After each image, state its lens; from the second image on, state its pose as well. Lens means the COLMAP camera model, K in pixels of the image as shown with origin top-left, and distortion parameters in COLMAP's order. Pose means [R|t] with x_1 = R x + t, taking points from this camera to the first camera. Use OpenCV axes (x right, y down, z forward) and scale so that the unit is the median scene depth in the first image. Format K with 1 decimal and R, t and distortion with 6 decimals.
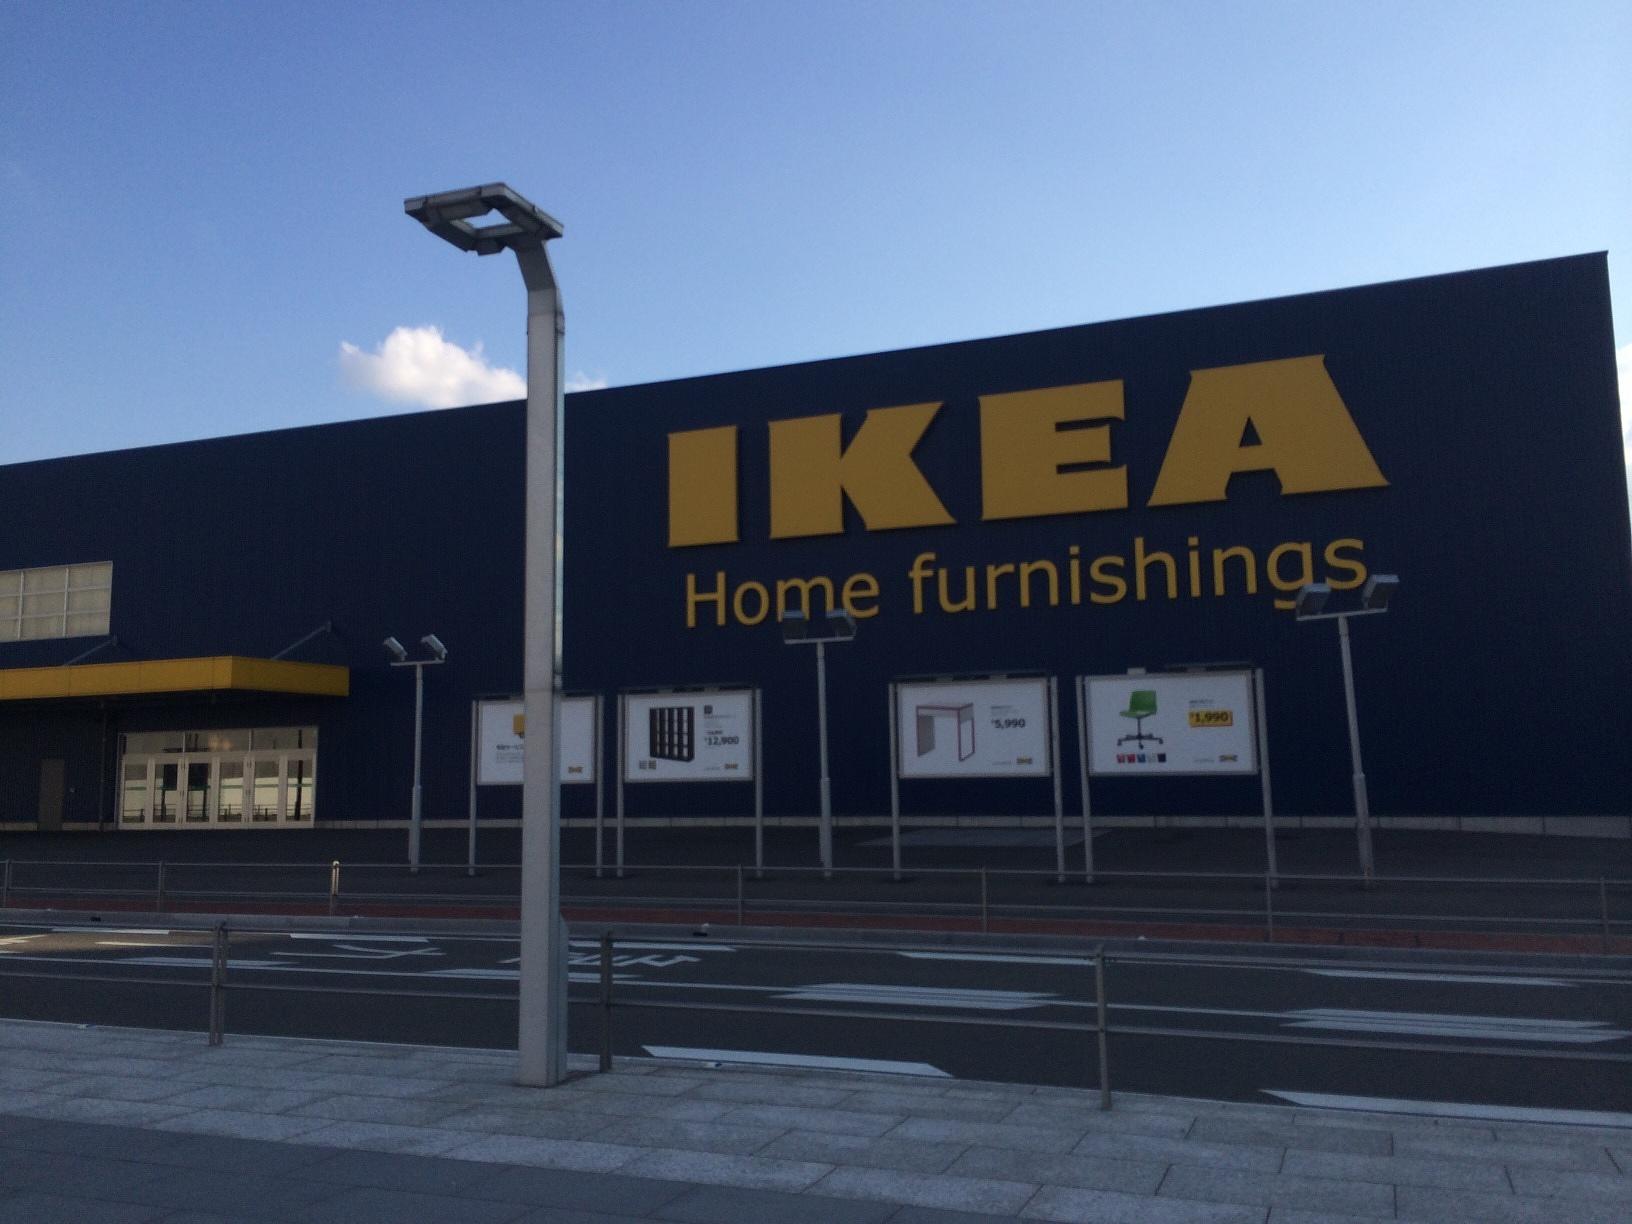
lens RADIAL K [[1404.3, 0, 818.7], [0, 1404.3, 582.9], [0, 0, 1]] dist [0.097061, -0.180327]
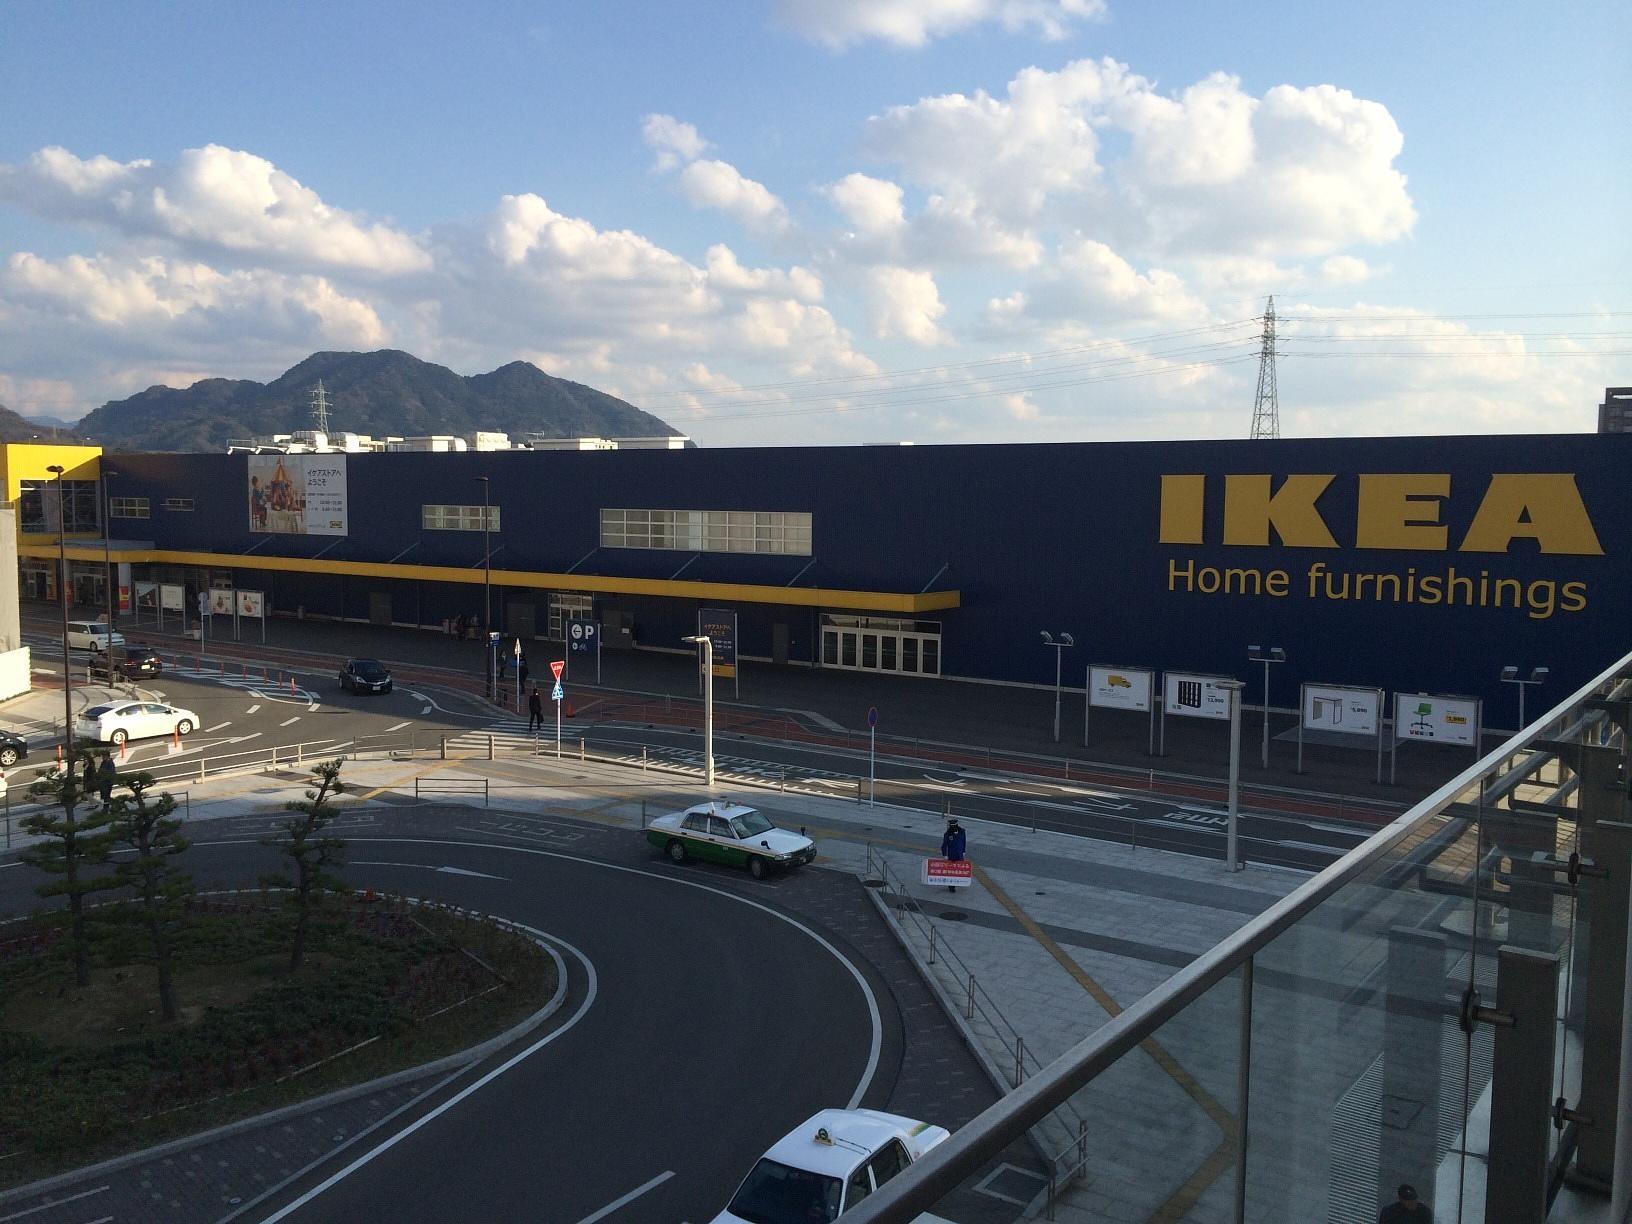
lens RADIAL K [[1404.3, 0, 818.7], [0, 1404.3, 582.9], [0, 0, 1]] dist [0.097061, -0.180327]
pose [[0.970028, 0.048209, -0.238163, -0.106259], [-0.001487, 0.981282, 0.192571, -0.337544], [0.242989, -0.186445, 0.951943, -0.823034]]
